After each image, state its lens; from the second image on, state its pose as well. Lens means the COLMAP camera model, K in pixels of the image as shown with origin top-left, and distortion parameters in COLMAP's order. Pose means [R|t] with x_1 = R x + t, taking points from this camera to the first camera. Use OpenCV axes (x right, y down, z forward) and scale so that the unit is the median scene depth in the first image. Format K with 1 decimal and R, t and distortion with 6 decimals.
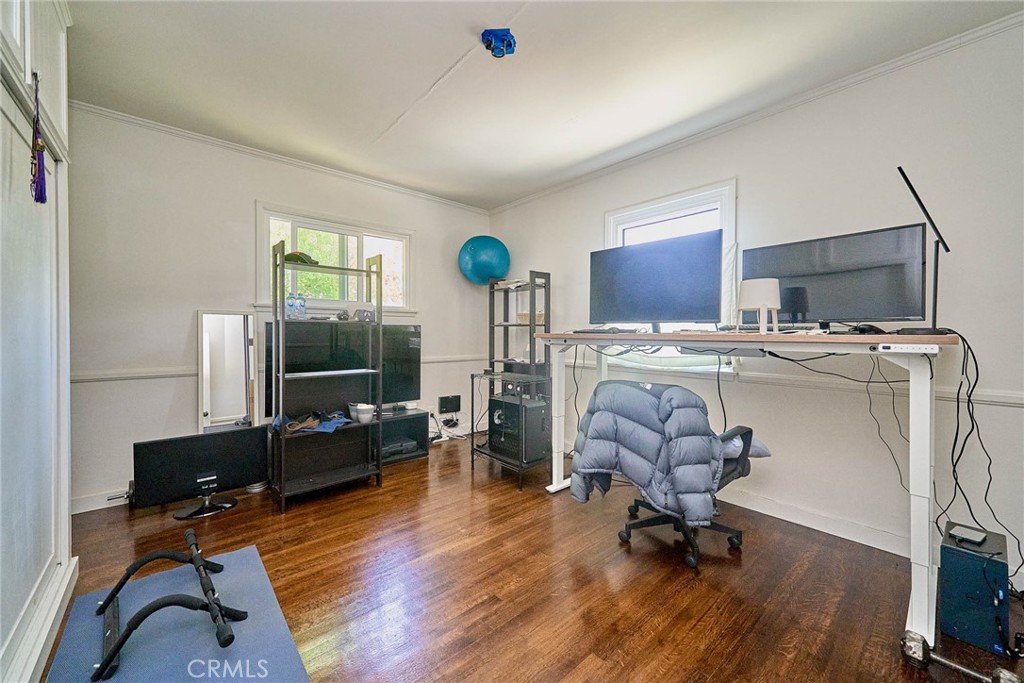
lens RADIAL K [[399.5, 0, 518.4], [0, 399.5, 336.8], [0, 0, 1]] dist [0.010779, -0.001618]
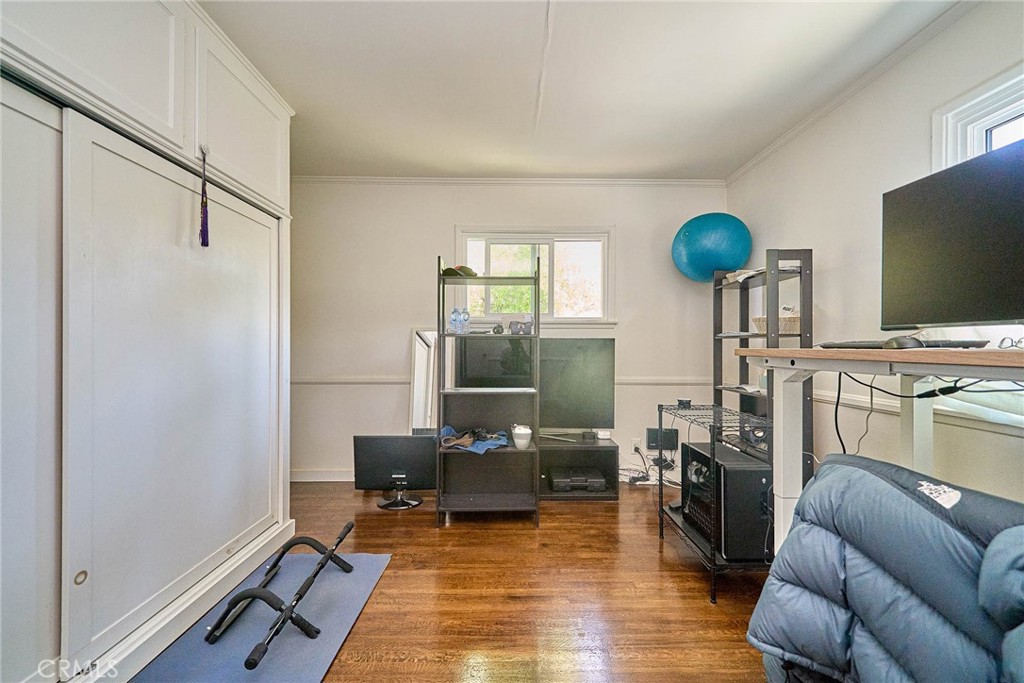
lens RADIAL K [[399.5, 0, 506.6], [0, 399.5, 344.8], [0, 0, 1]] dist [0.010779, -0.001618]
pose [[0.746560, -0.004004, -0.665306, 0.159827], [-0.007590, 0.999866, -0.014534, -0.002315], [0.665275, 0.015900, 0.746429, 0.275286]]
